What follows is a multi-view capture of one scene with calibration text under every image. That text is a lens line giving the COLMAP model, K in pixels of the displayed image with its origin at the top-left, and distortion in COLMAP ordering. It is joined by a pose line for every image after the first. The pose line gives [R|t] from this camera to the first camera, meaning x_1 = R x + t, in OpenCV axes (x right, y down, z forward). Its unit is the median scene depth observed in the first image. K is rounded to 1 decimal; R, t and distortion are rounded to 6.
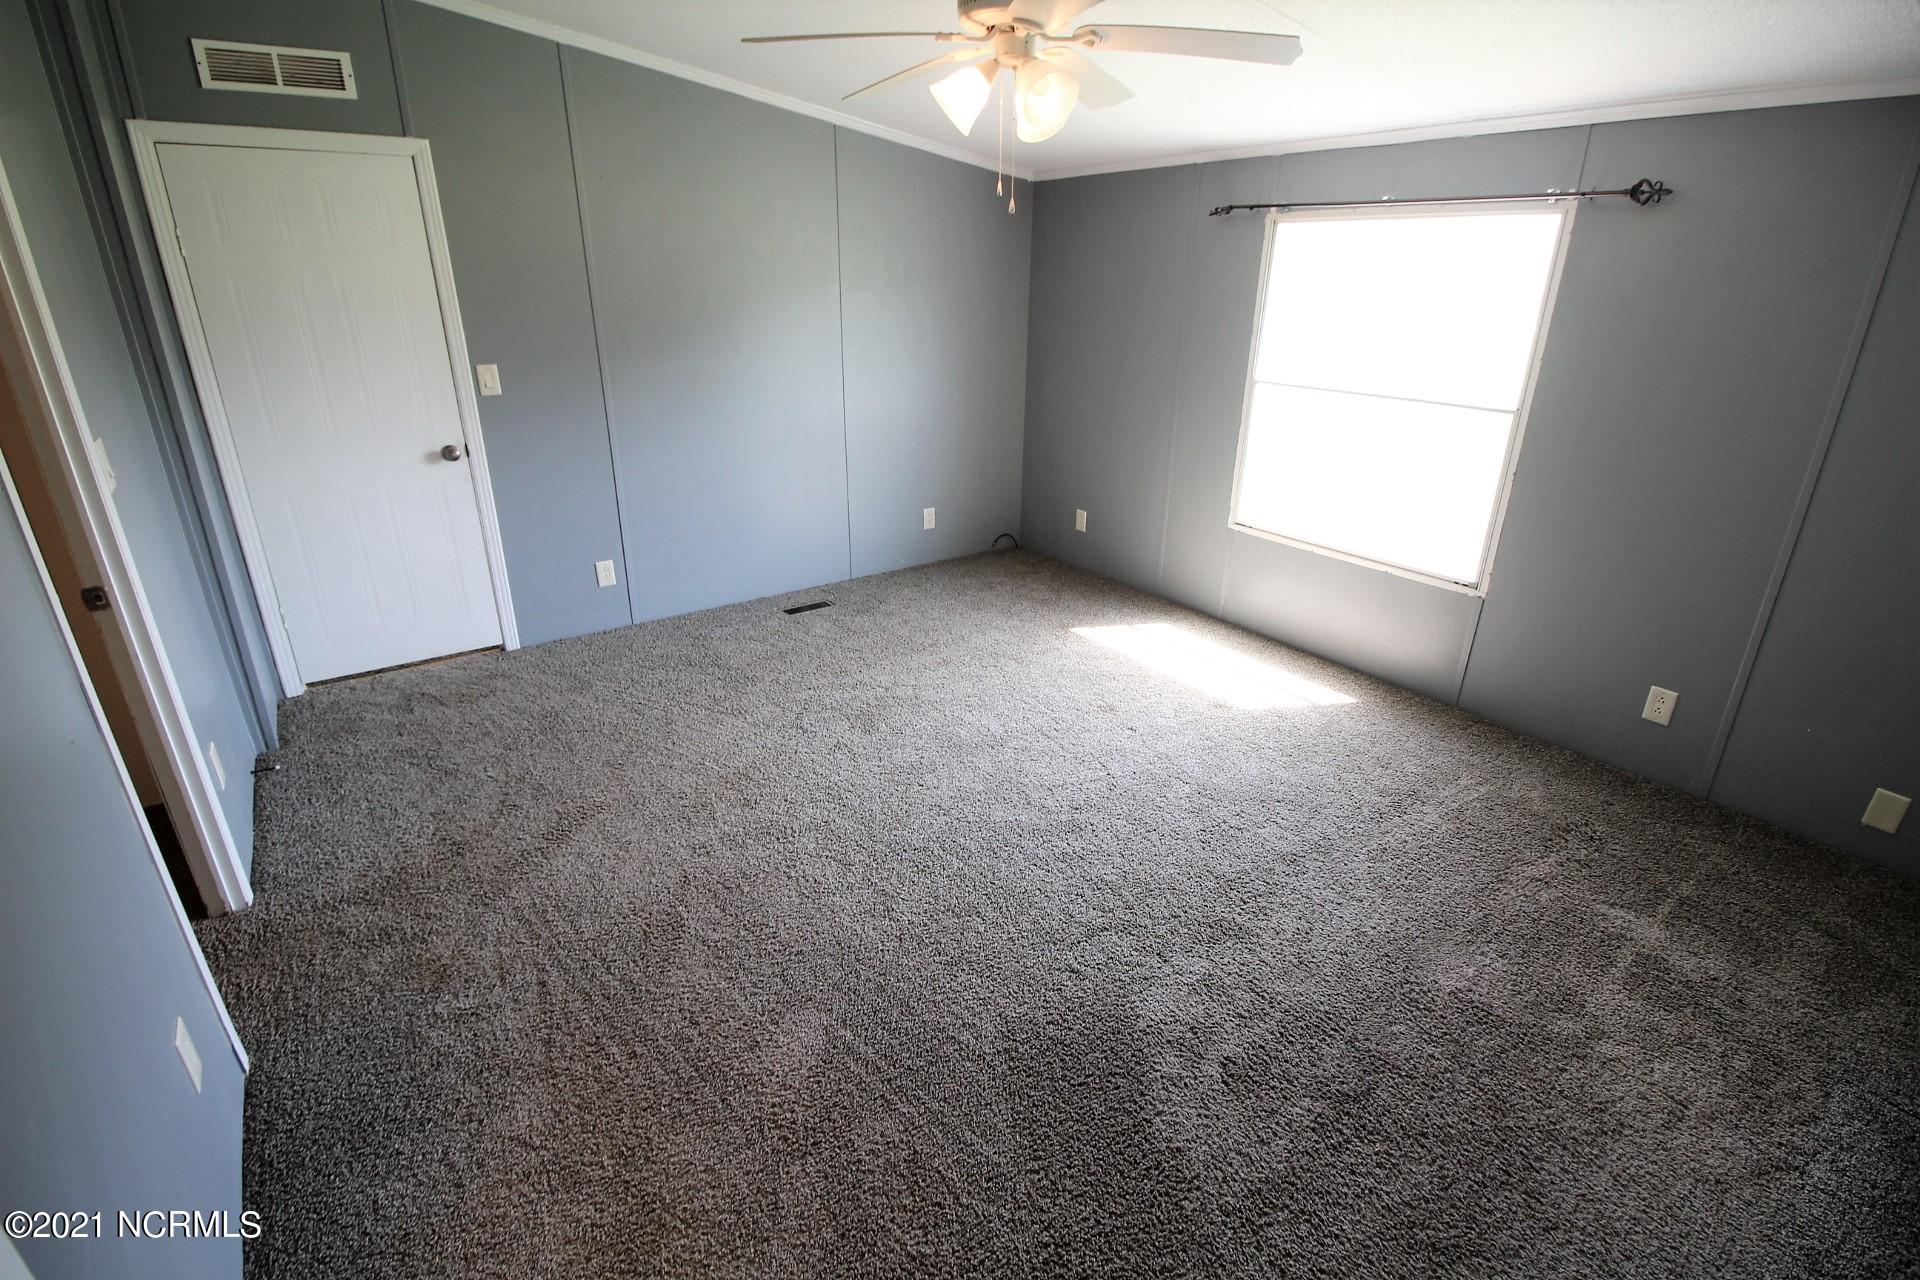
lens RADIAL K [[909.9, 0, 955.8], [0, 909.9, 627.7], [0, 0, 1]] dist [0.002399, -0.013985]
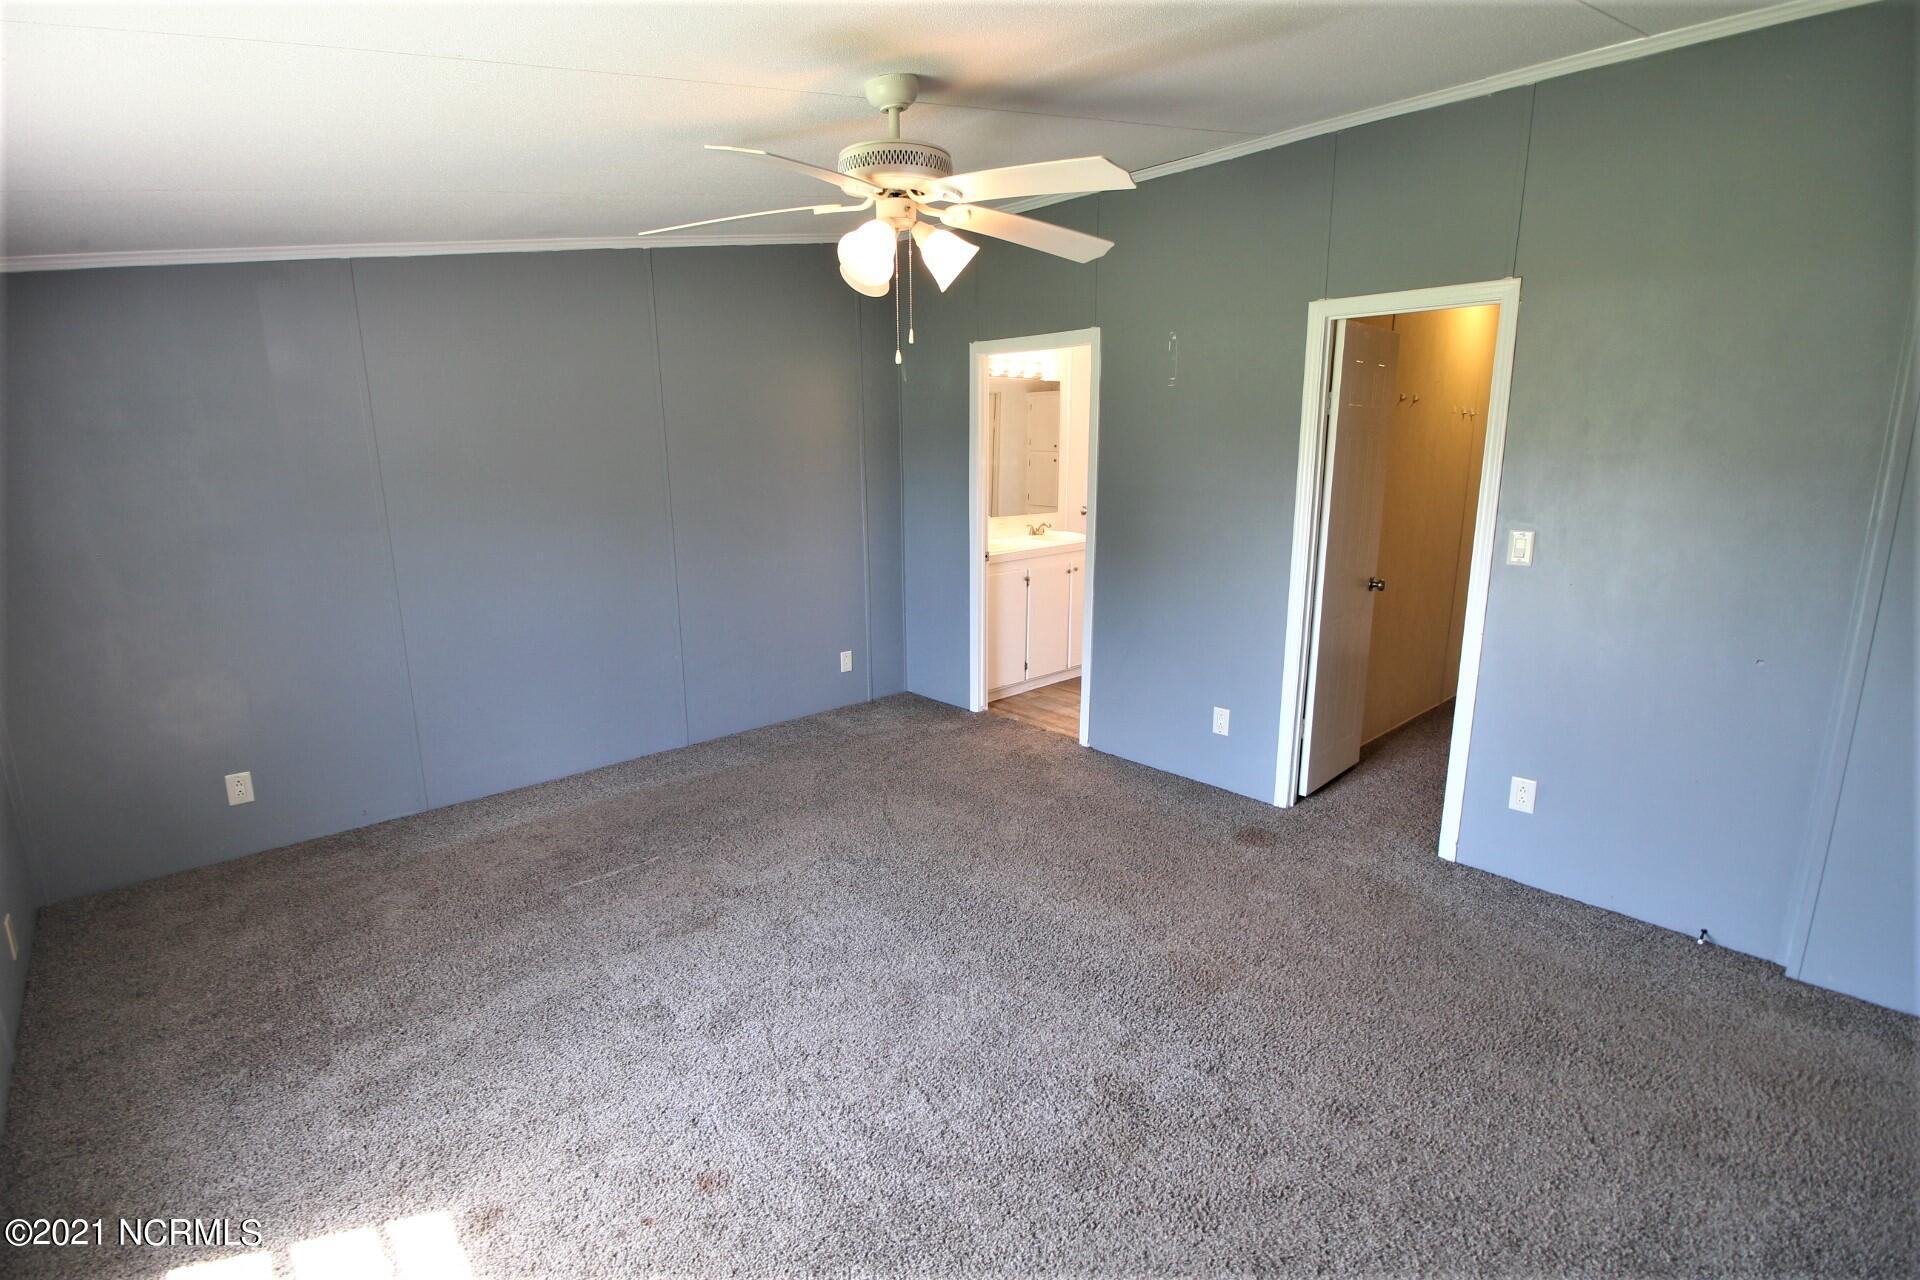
lens RADIAL K [[887.7, 0, 963.1], [0, 887.7, 627.7], [0, 0, 1]] dist [0.002129, -0.015591]
pose [[-0.990671, 0.030146, -0.132902, 0.084604], [-0.048891, 0.831684, 0.553092, -0.508501], [0.127206, 0.554430, -0.822451, 1.330597]]
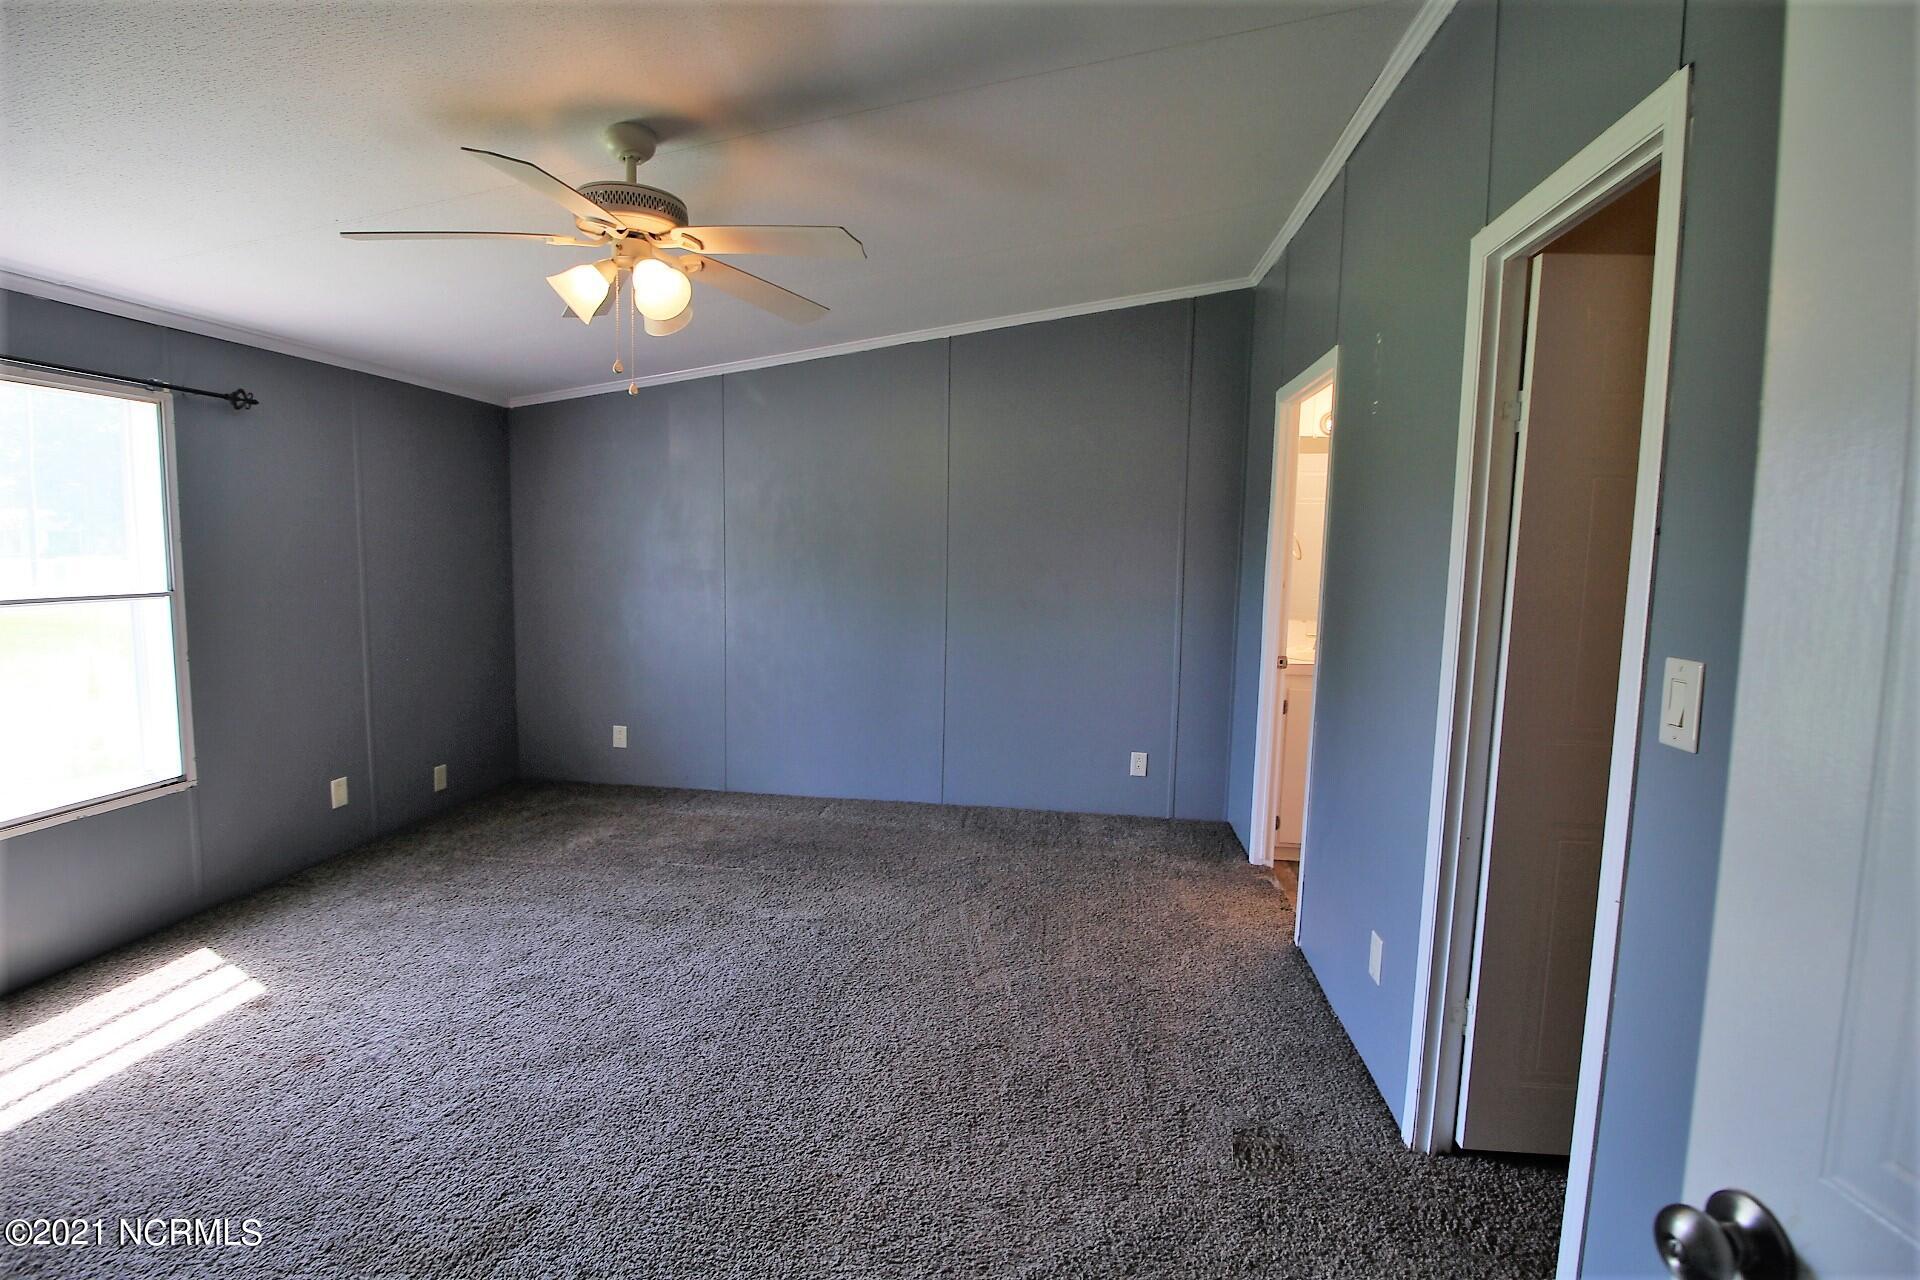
lens RADIAL K [[893.6, 0, 958.7], [0, 893.6, 622.9], [0, 0, 1]] dist [-0.002819, -0.000787]
pose [[-0.734401, -0.077885, 0.674232, -0.611672], [0.229240, 0.906551, 0.354420, -0.333538], [-0.638830, 0.414848, -0.647918, 1.031641]]
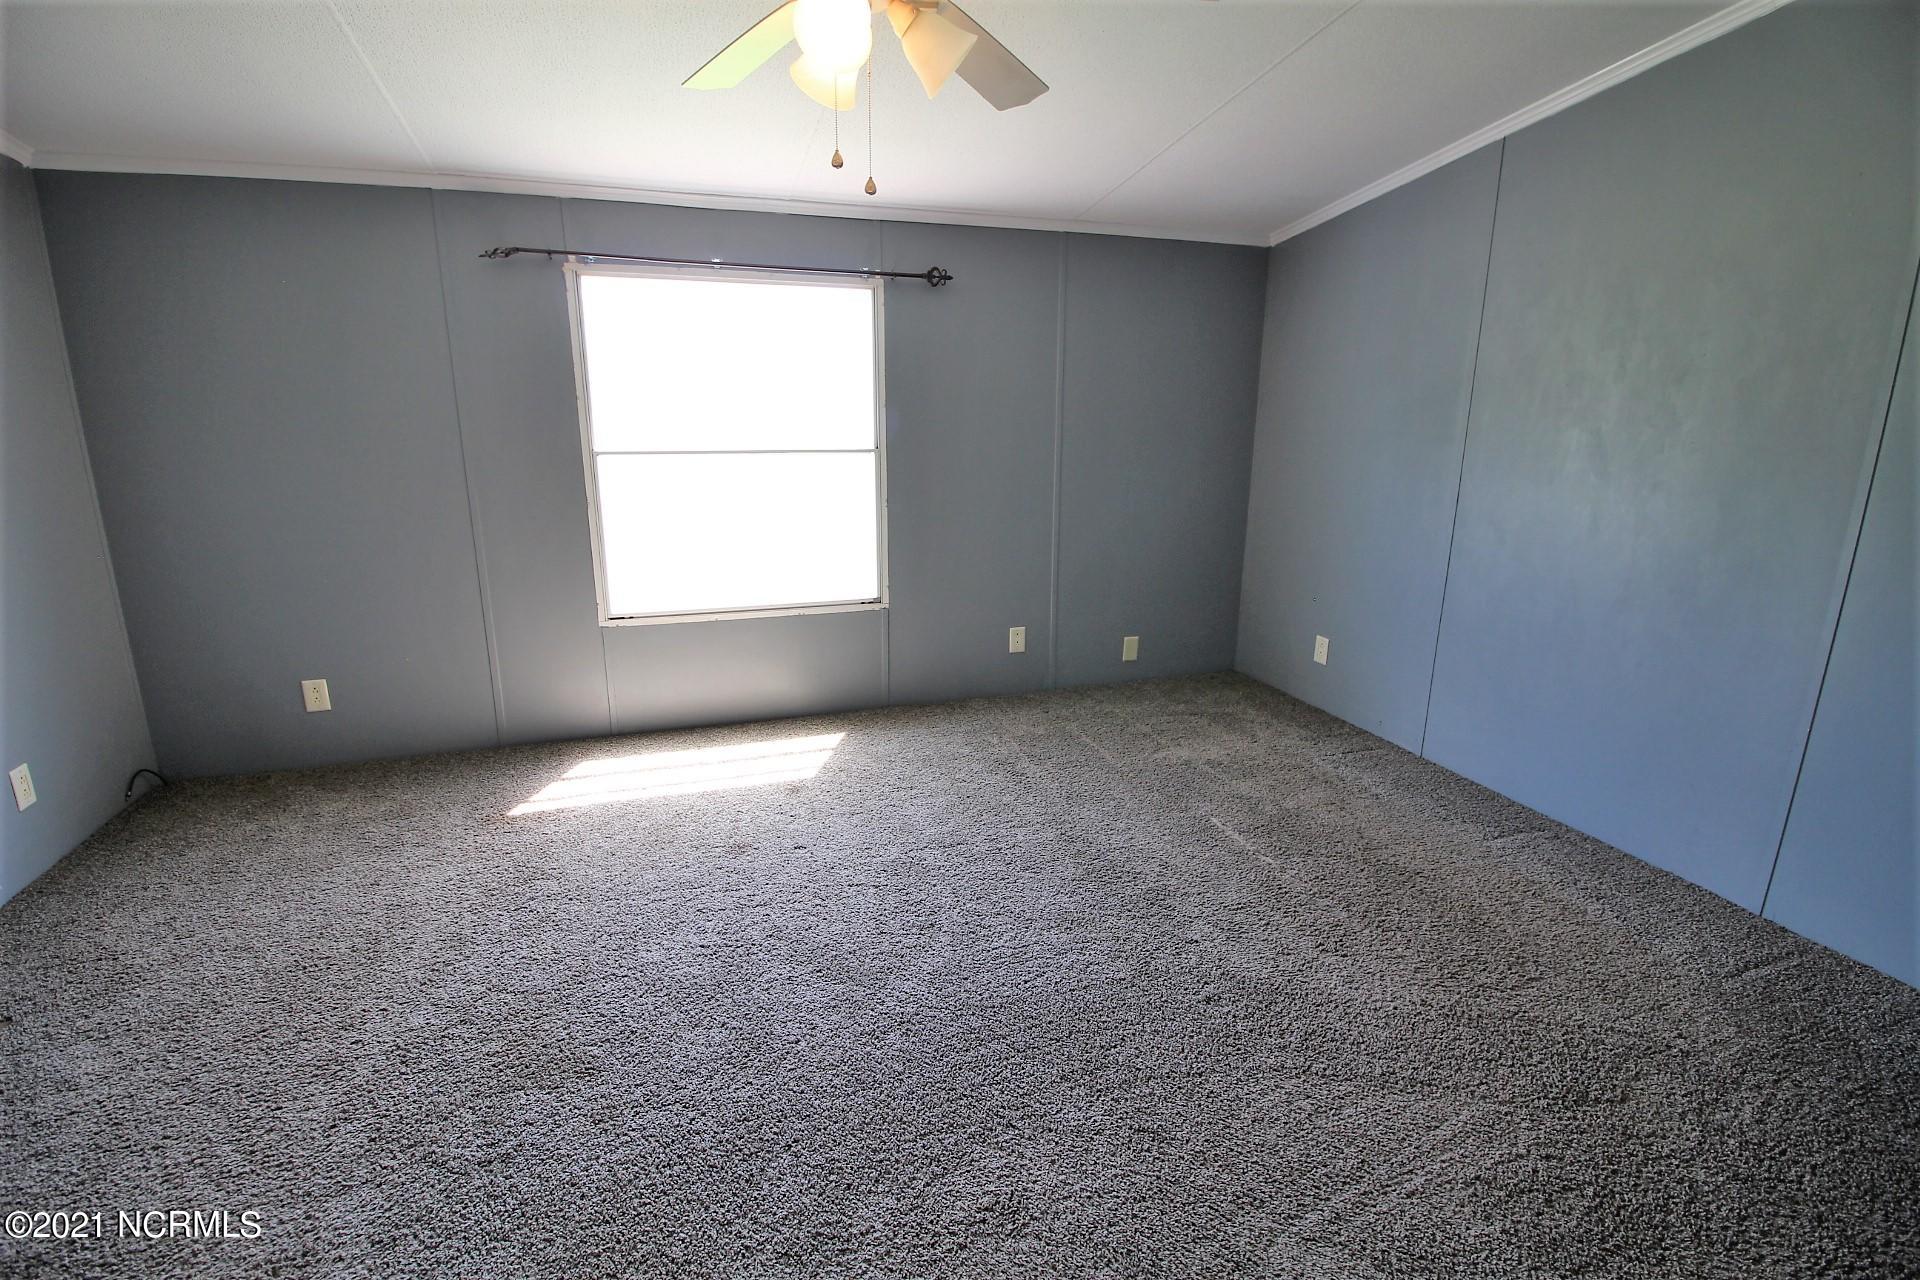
lens RADIAL K [[887.7, 0, 963.1], [0, 887.7, 627.7], [0, 0, 1]] dist [0.002129, -0.015591]
pose [[0.282473, -0.239123, 0.928994, -0.465593], [0.349221, 0.927613, 0.132582, -0.127704], [-0.893450, 0.286973, 0.345533, 0.529060]]
